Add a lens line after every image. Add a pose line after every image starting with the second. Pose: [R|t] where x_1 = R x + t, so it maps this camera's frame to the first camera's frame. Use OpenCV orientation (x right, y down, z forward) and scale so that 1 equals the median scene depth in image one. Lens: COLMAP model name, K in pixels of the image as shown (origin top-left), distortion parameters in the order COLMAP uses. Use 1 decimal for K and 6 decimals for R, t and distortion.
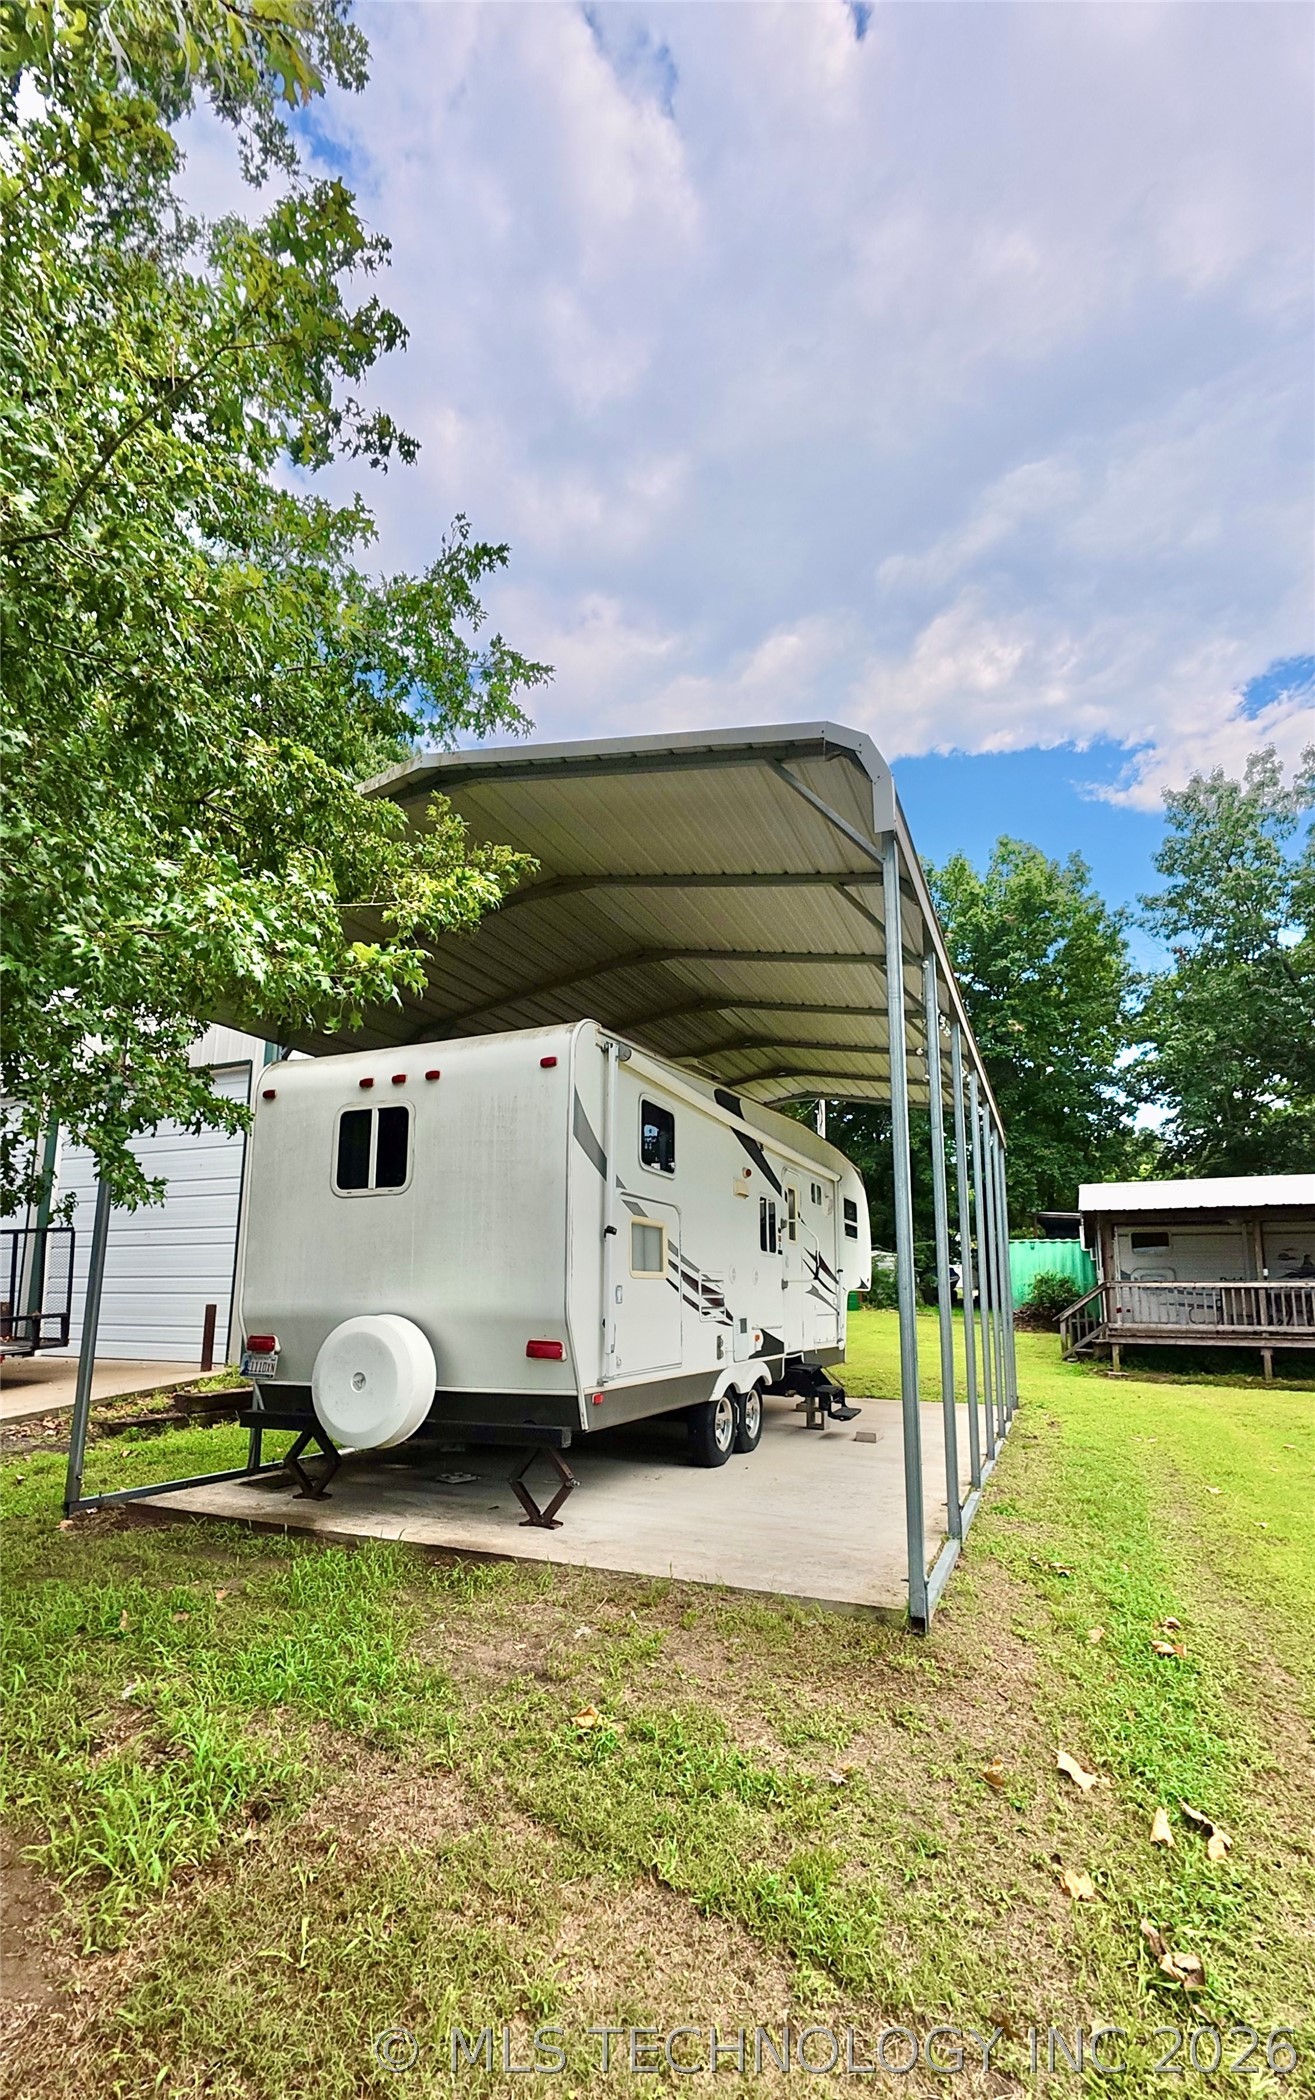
lens RADIAL K [[922.1, 0, 656.7], [0, 922.1, 1158.2], [0, 0, 1]] dist [-0.000875, -0.001473]
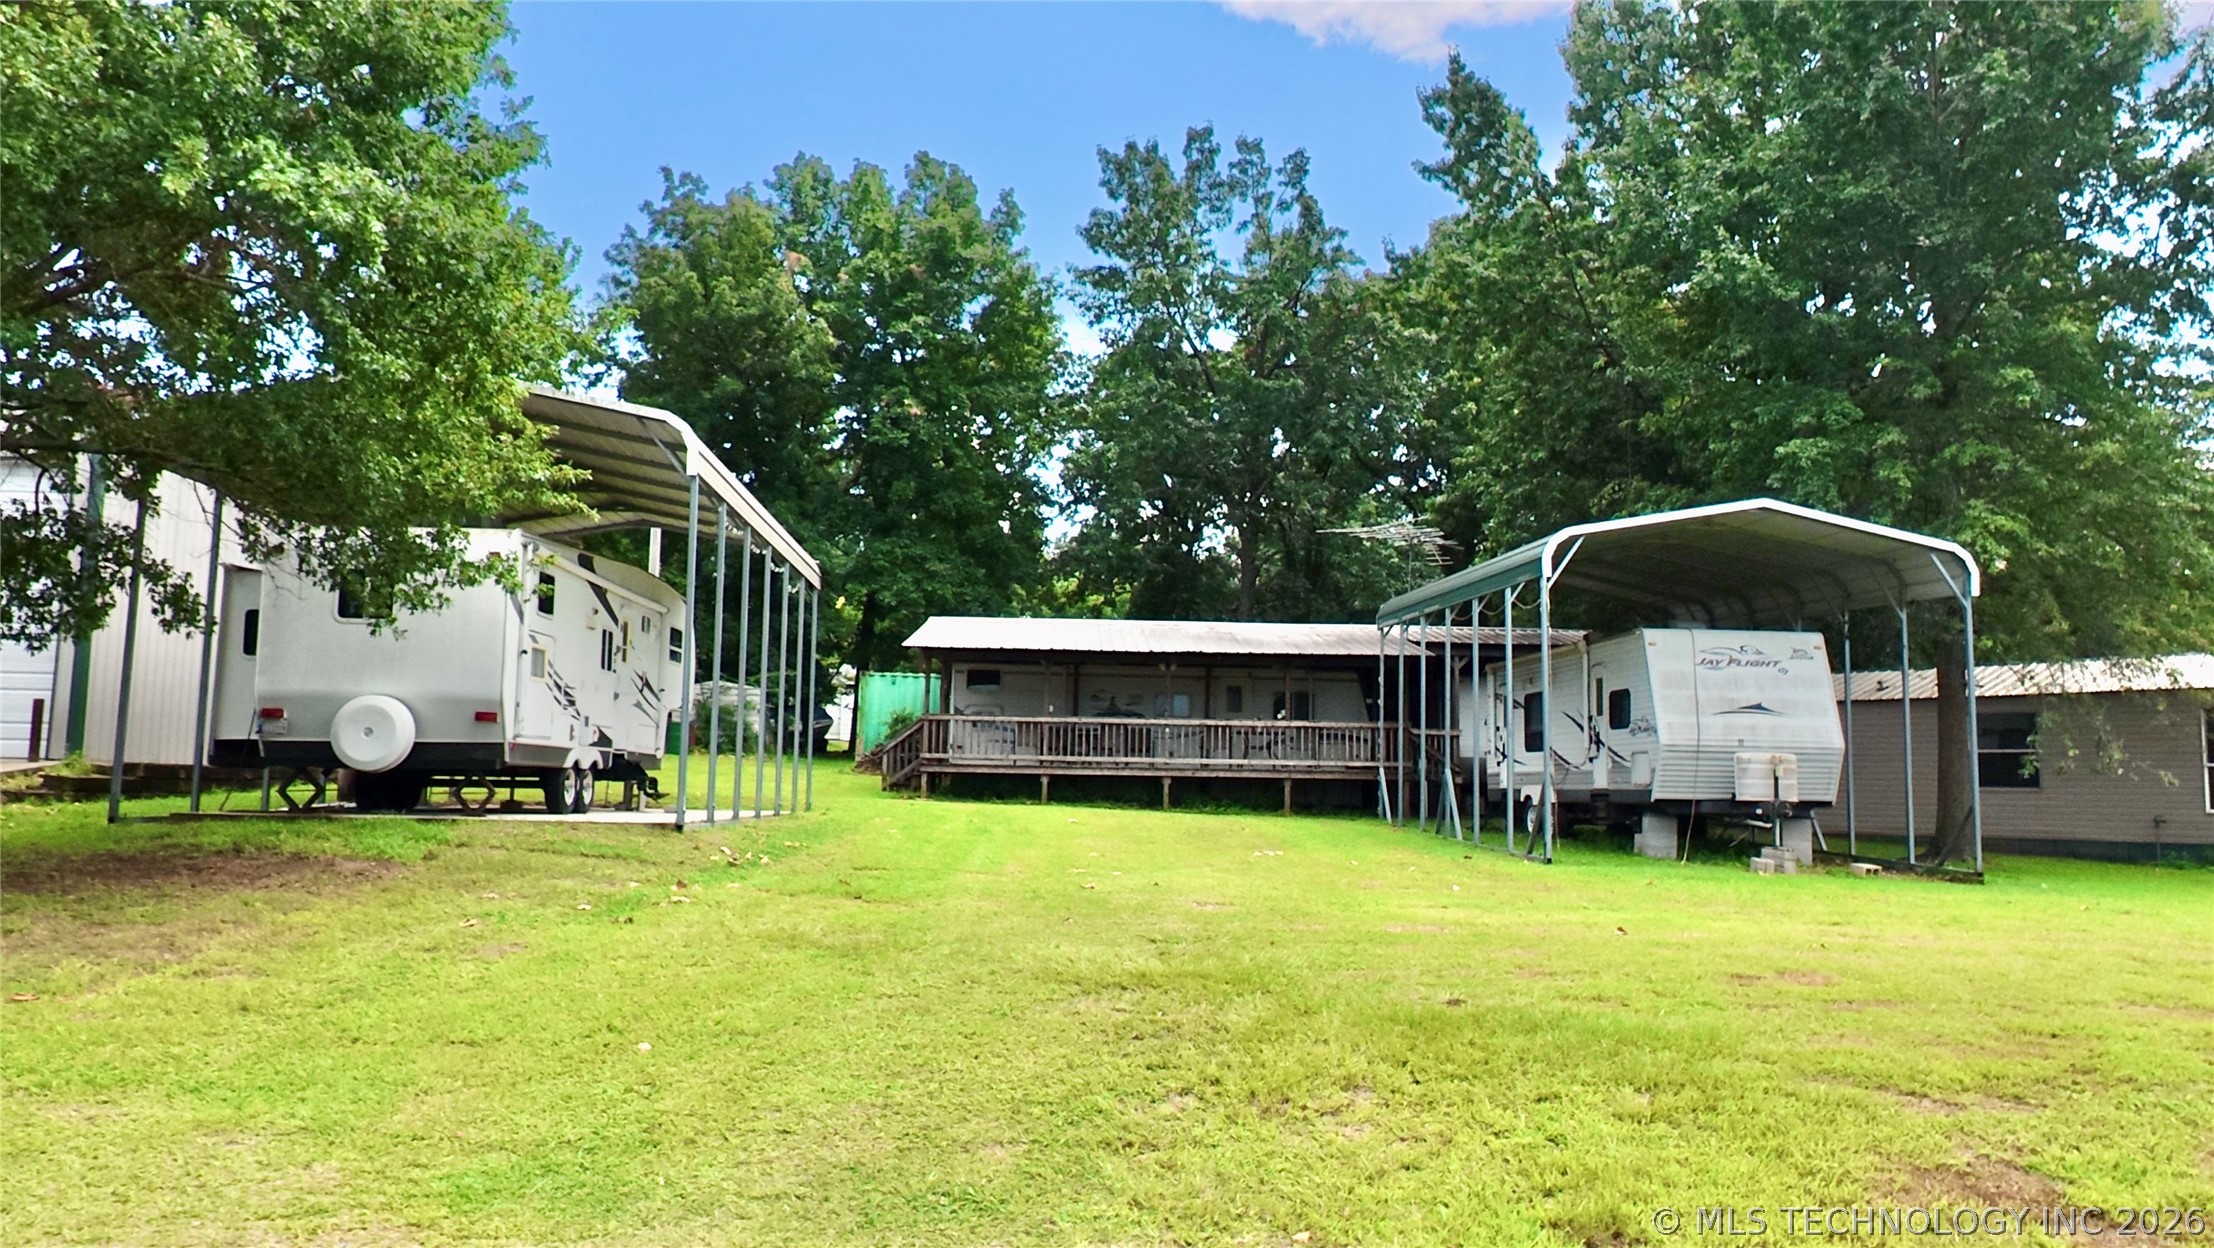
lens RADIAL K [[1615.5, 0, 1110.3], [0, 1615.5, 623.6], [0, 0, 1]] dist [0.010379, -0.014143]
pose [[0.896965, 0.051528, 0.439088, -0.139565], [-0.077637, 0.996109, 0.041701, -0.065189], [-0.435231, -0.071494, 0.897476, -0.769908]]
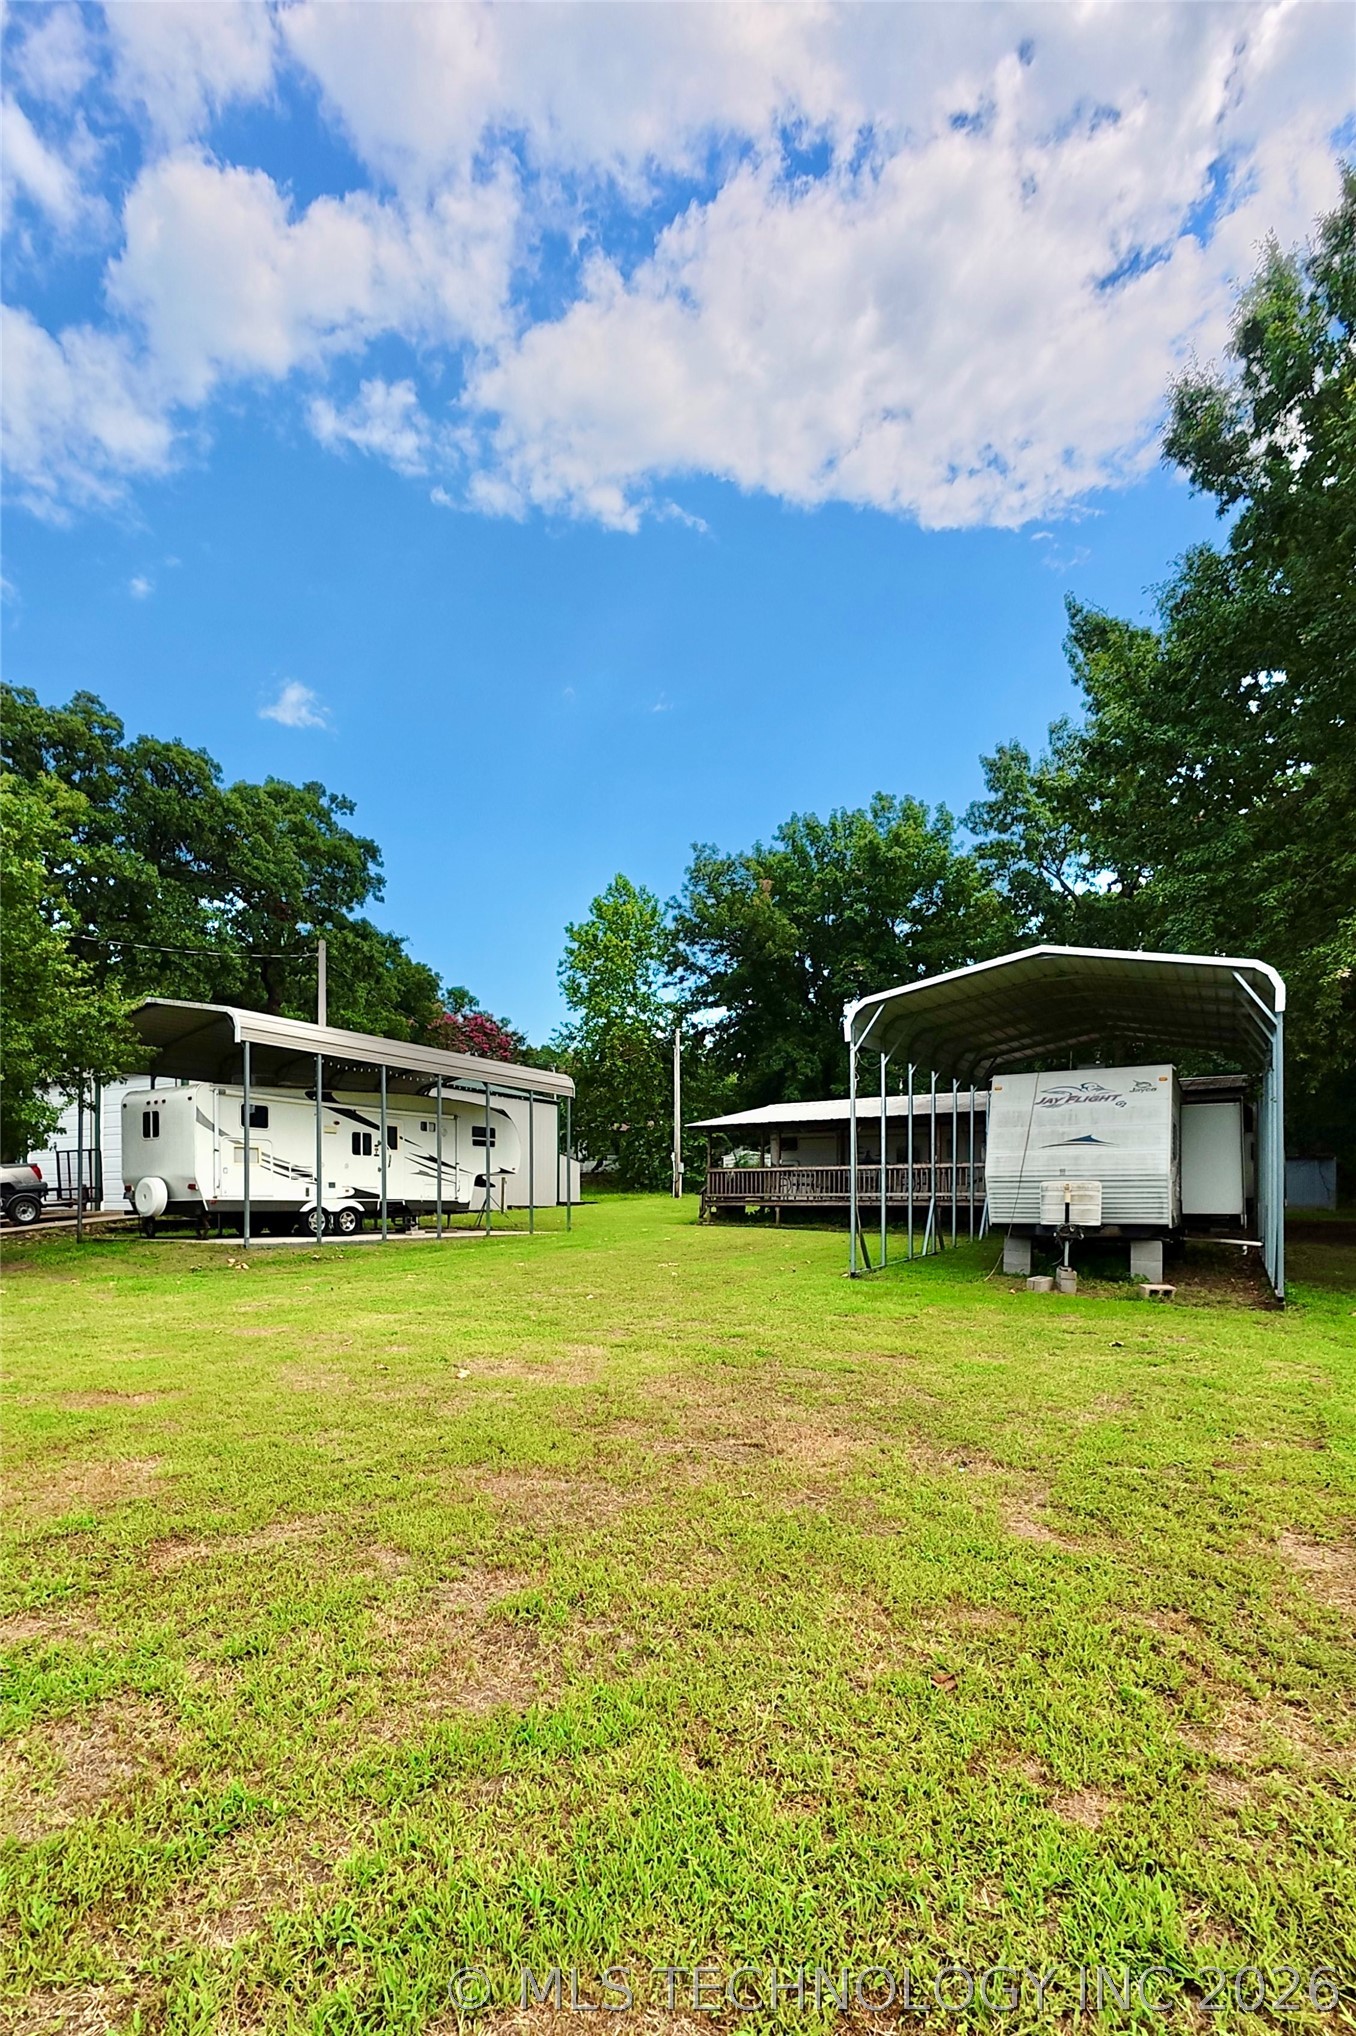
lens RADIAL K [[942.5, 0, 680.7], [0, 942.5, 1215.0], [0, 0, 1]] dist [-0.007783, 0.003246]
pose [[0.990973, -0.007617, -0.133844, 0.689608], [0.029676, 0.986080, 0.163600, -0.064537], [0.130735, -0.166095, 0.977405, -0.698014]]
